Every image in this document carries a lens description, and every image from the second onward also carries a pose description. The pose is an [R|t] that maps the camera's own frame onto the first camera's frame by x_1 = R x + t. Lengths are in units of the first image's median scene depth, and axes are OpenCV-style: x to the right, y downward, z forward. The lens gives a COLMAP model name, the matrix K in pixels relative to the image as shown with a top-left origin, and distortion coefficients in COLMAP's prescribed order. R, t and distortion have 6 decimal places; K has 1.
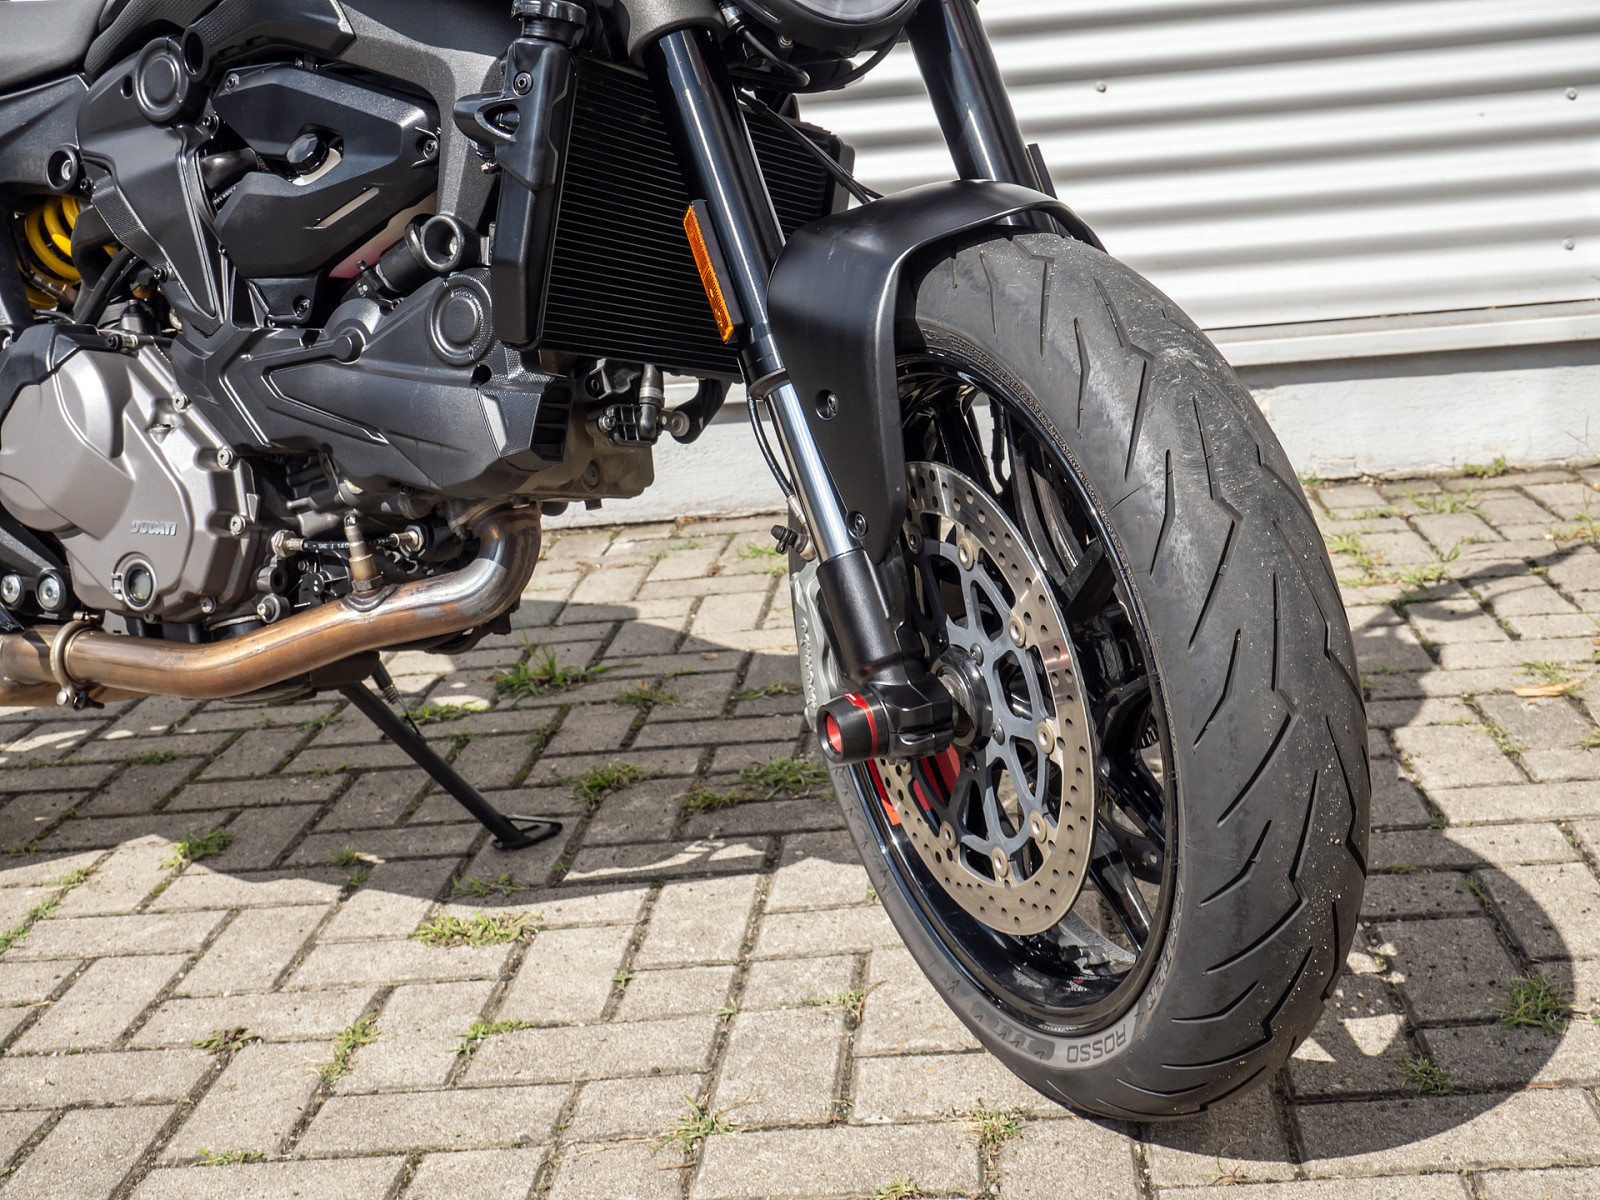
lens RADIAL K [[2224.6, 0, 805.8], [0, 2224.6, 608.1], [0, 0, 1]] dist [0.039973, 0.000000]
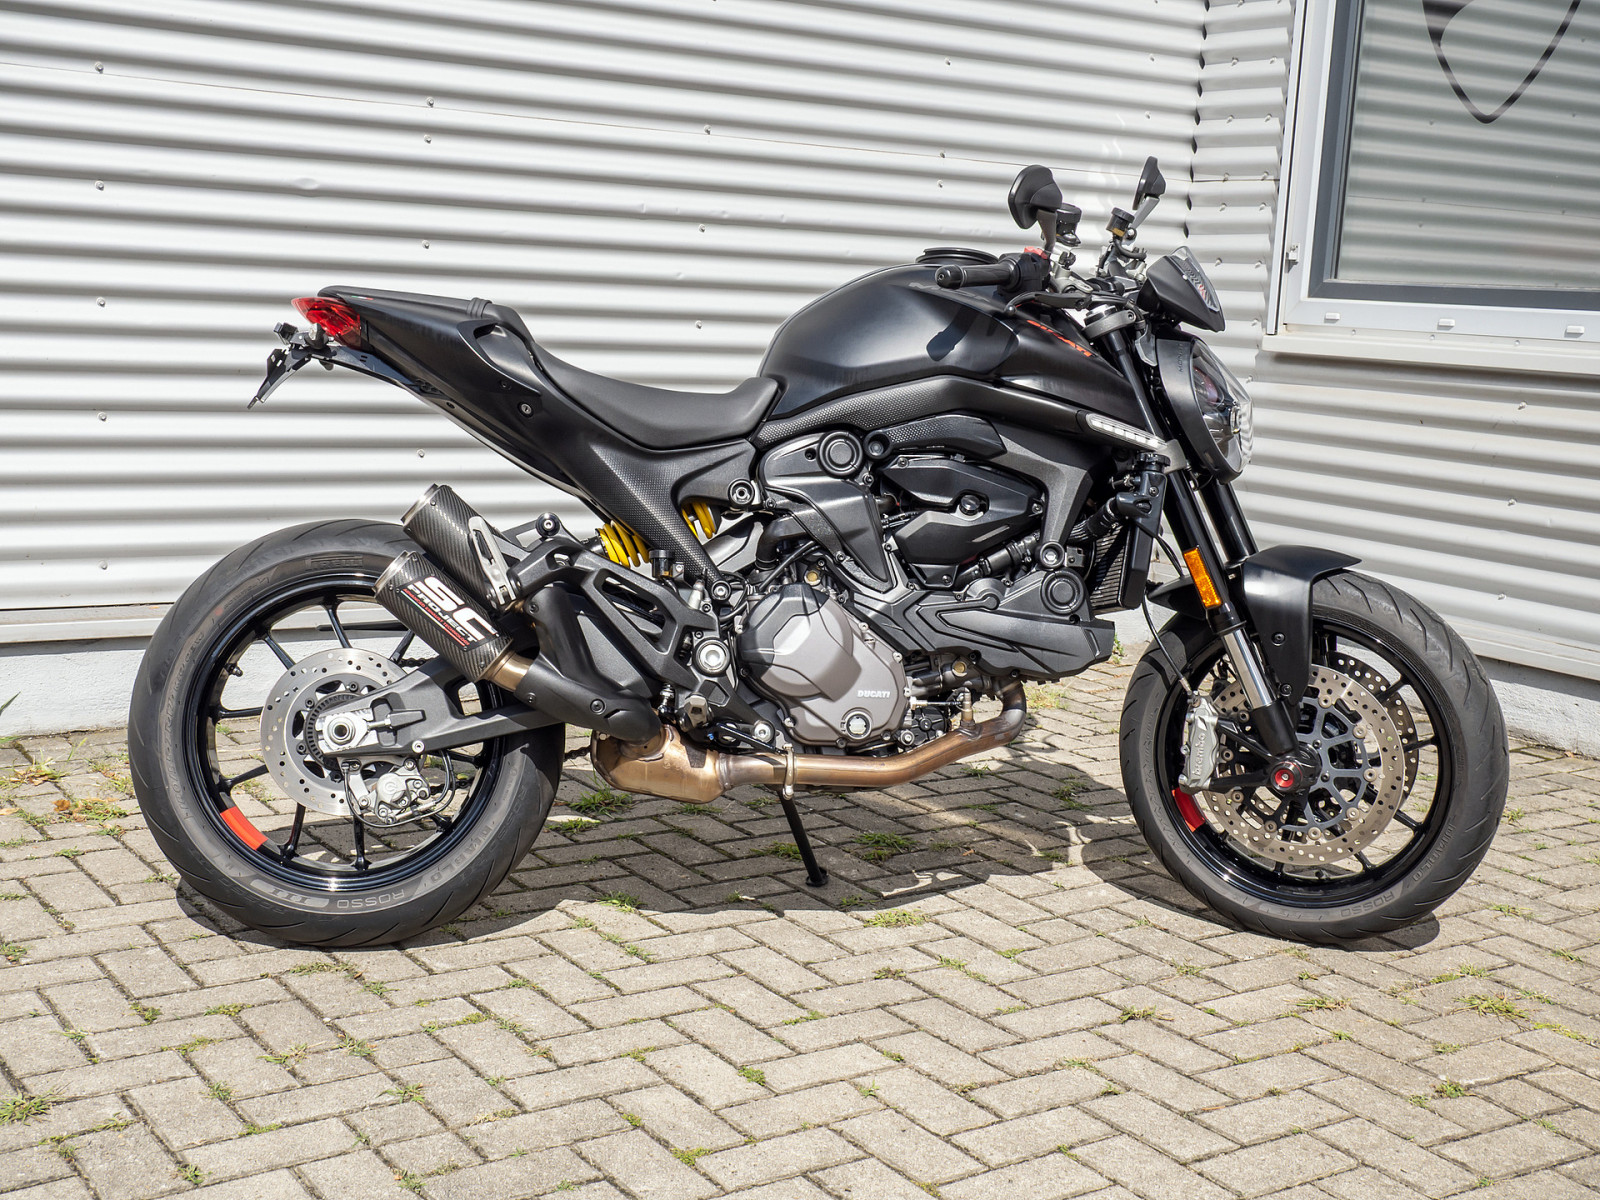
lens RADIAL K [[2070.5, 0, 805.0], [0, 2070.5, 593.9], [0, 0, 1]] dist [0.020748, 0.000000]
pose [[0.775512, 0.028379, 0.630694, -1.503980], [0.035993, 0.995377, -0.089045, 0.033848], [-0.630306, 0.091756, 0.770906, -0.320684]]
